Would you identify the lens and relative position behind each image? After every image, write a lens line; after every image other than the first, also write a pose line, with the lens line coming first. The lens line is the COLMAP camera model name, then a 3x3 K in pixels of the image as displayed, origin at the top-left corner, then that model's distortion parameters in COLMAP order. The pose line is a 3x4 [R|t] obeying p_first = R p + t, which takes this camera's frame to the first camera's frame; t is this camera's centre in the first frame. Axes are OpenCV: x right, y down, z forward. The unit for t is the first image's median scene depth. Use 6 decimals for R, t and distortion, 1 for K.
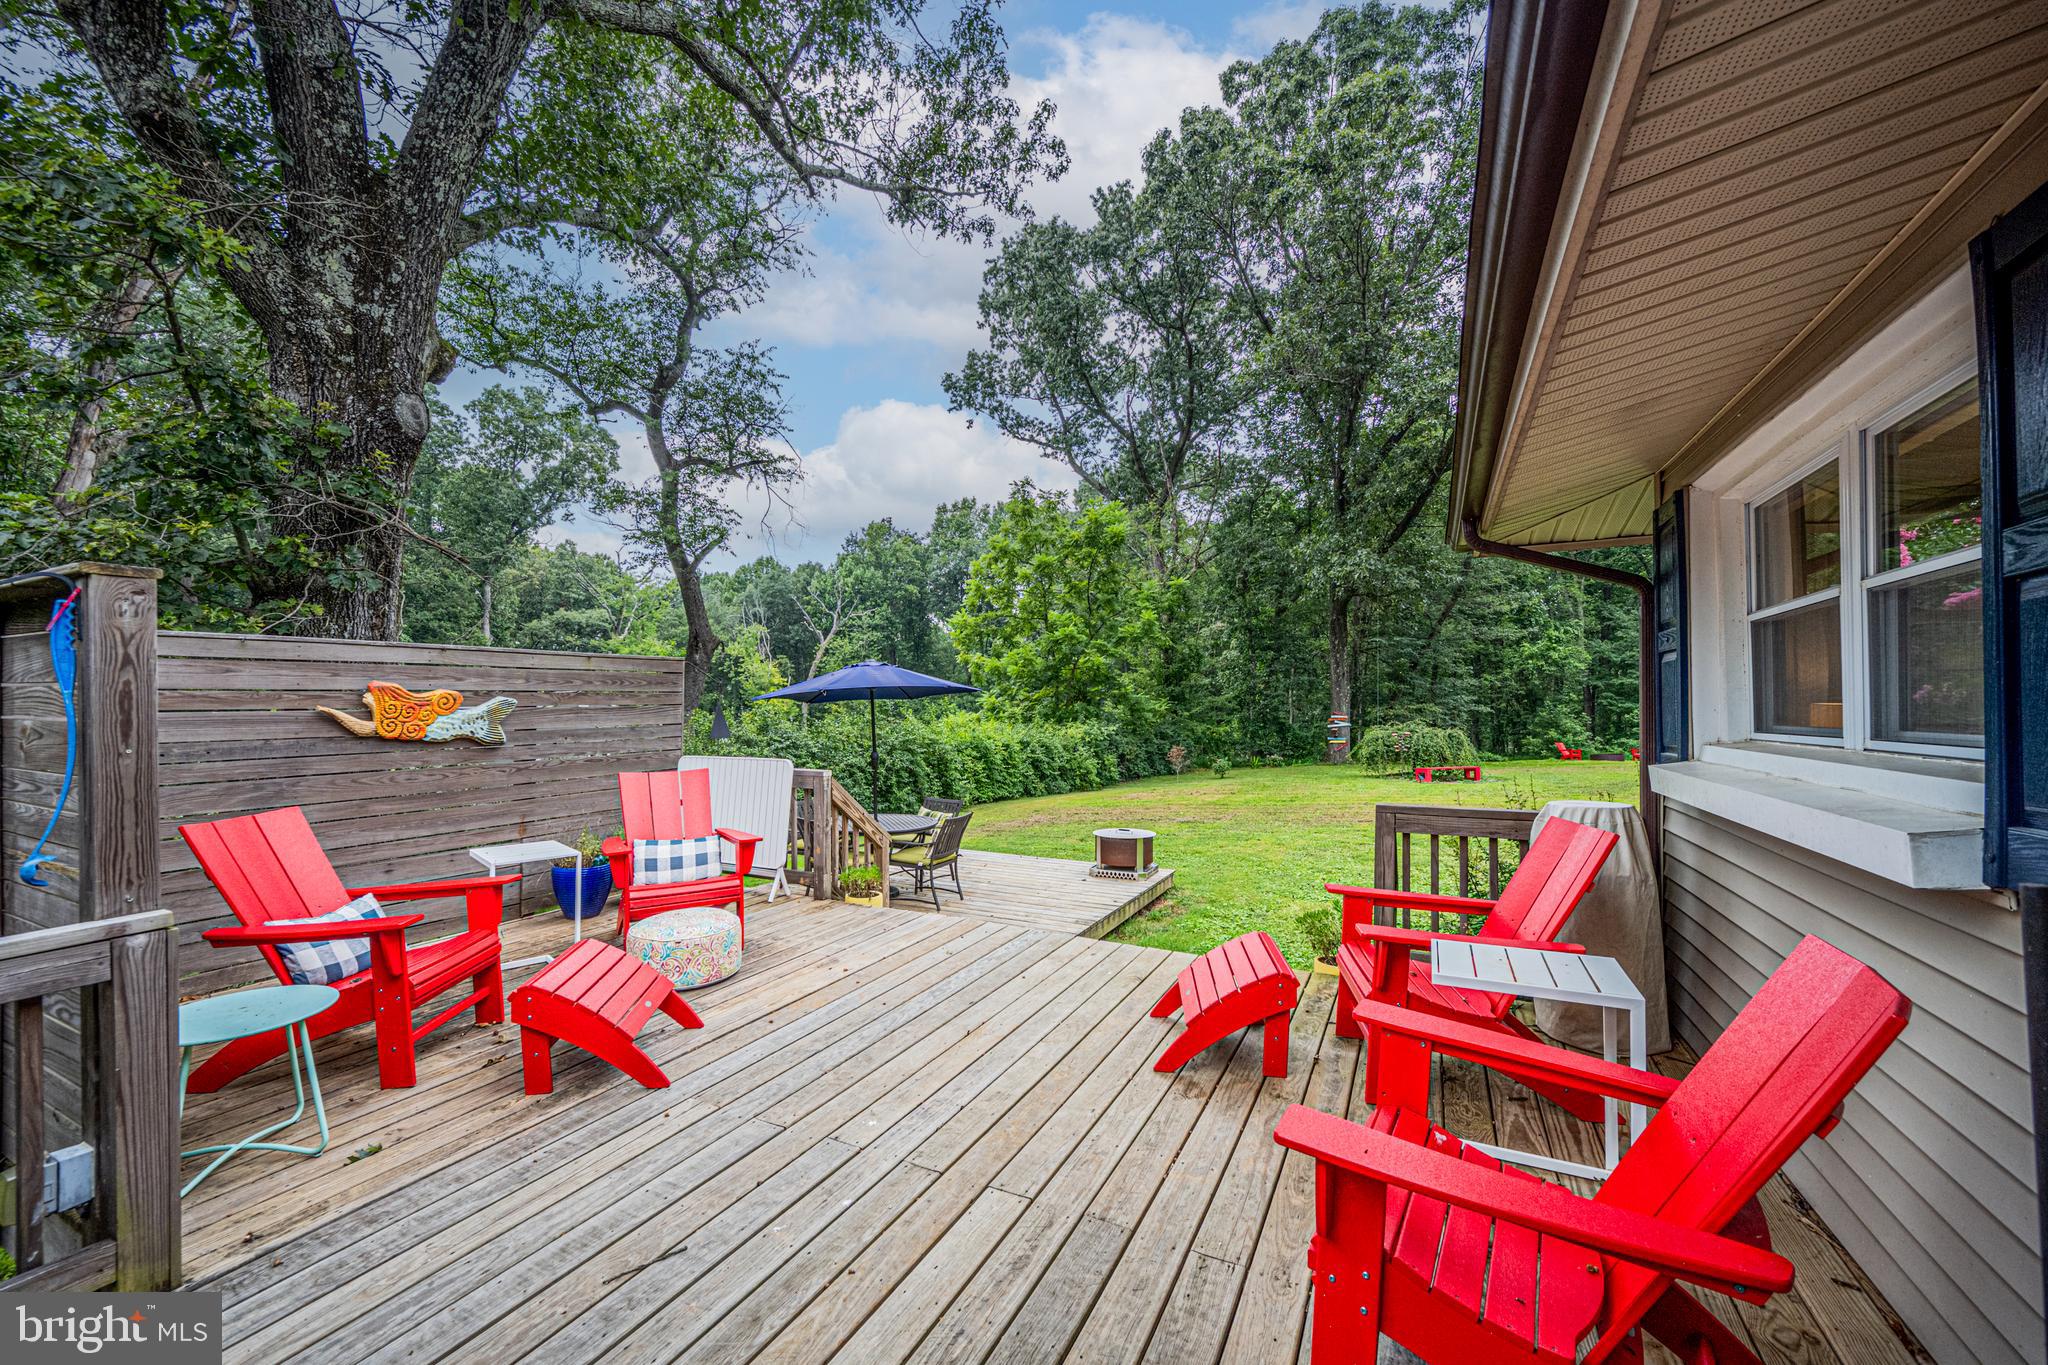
lens RADIAL K [[826.3, 0, 1021.8], [0, 826.3, 692.1], [0, 0, 1]] dist [-0.003130, -0.001961]
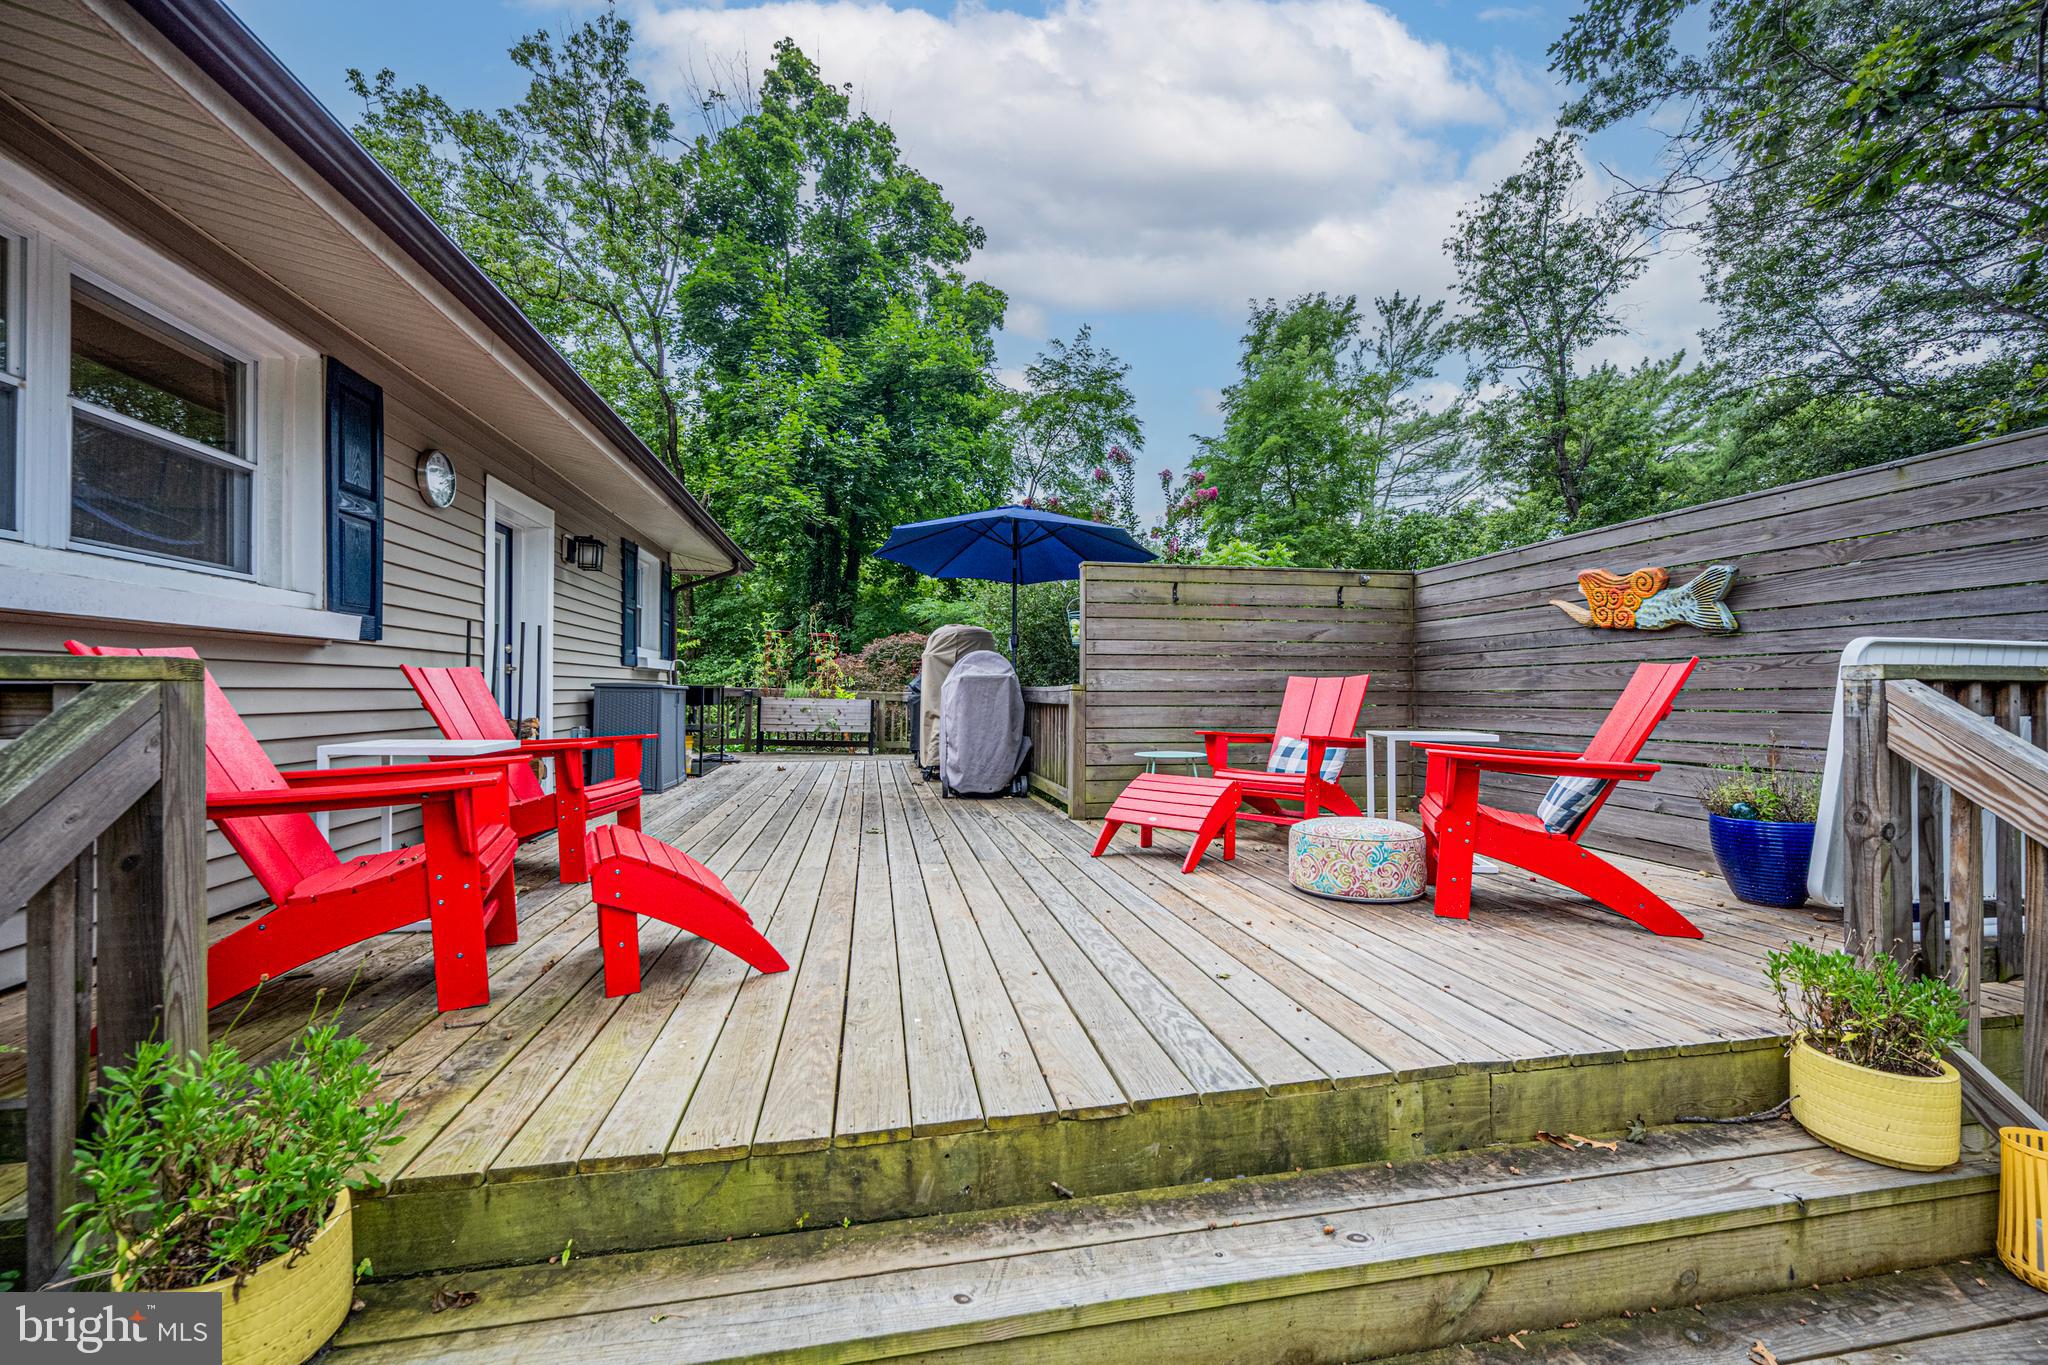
lens RADIAL K [[826.3, 0, 1029.2], [0, 826.3, 691.5], [0, 0, 1]] dist [-0.003130, -0.001961]
pose [[-0.796508, -0.002620, -0.604623, 0.329727], [0.002389, 0.999969, -0.007480, 0.133400], [0.604624, -0.007403, -0.796477, 1.330606]]
